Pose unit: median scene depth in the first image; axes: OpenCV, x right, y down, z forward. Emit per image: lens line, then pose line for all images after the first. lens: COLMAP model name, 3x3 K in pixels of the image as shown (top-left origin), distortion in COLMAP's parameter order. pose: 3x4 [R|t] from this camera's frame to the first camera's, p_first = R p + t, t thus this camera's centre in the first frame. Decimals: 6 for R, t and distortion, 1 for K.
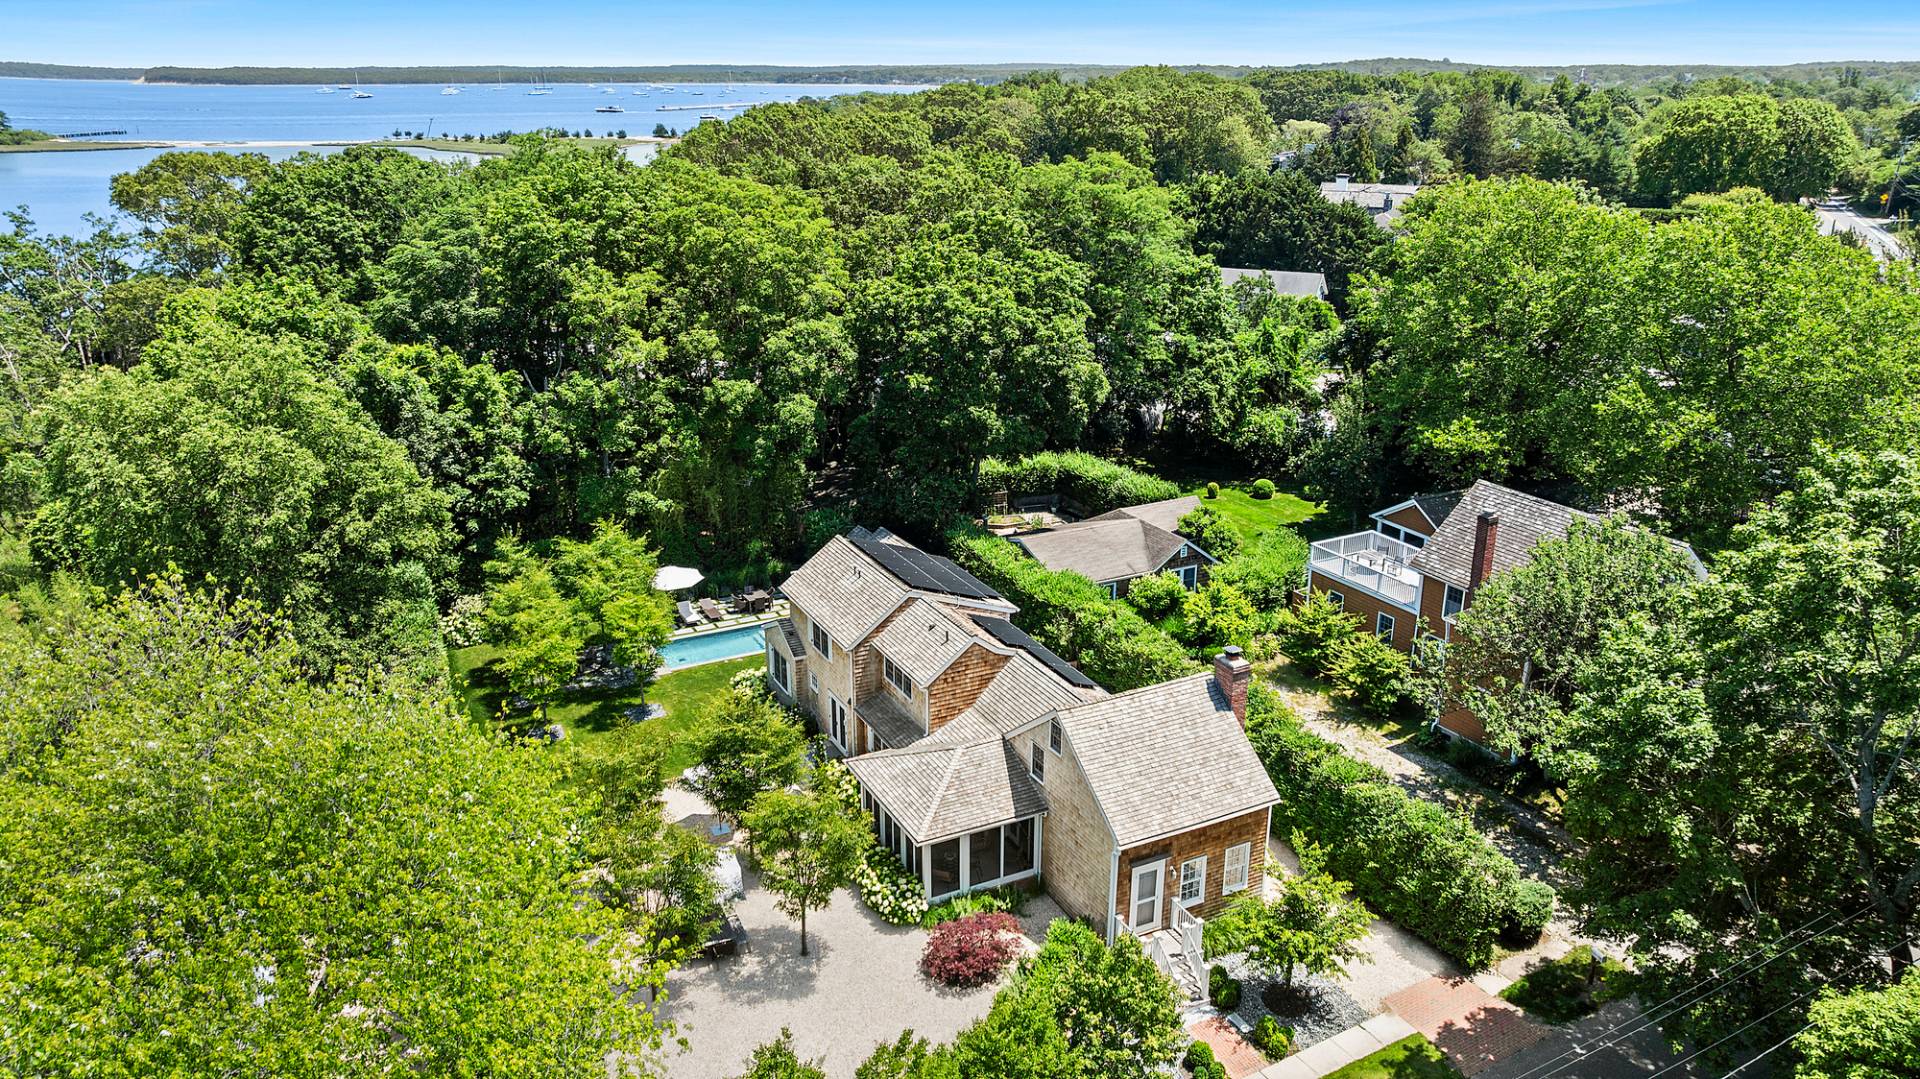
lens RADIAL K [[1324.1, 0, 960.0], [0, 1324.1, 539.5], [0, 0, 1]] dist [-0.020188, -0.006345]
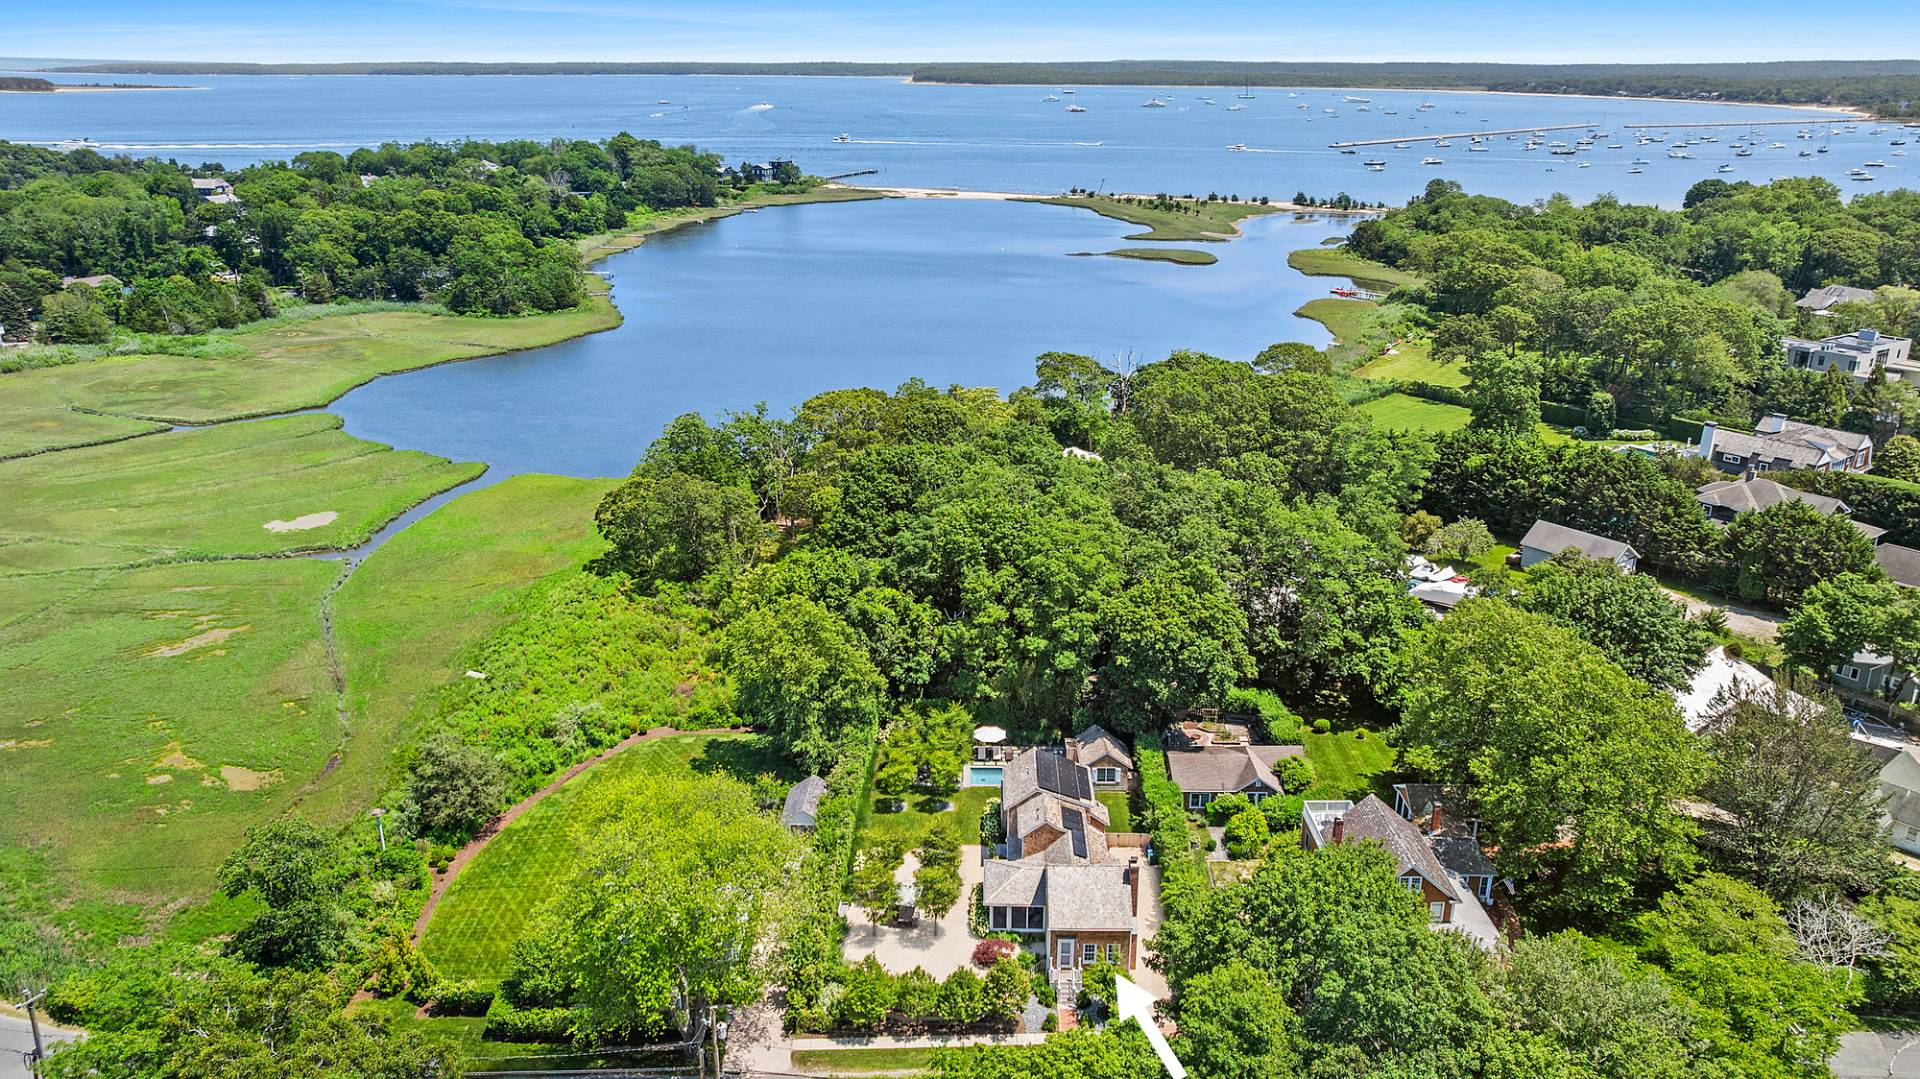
lens RADIAL K [[1324.1, 0, 960.0], [0, 1324.1, 539.5], [0, 0, 1]] dist [-0.020188, -0.006345]
pose [[0.879377, 0.154095, -0.450501, 0.560337], [-0.154677, 0.987317, 0.035784, -0.310141], [0.450301, 0.038214, 0.892059, -0.732915]]
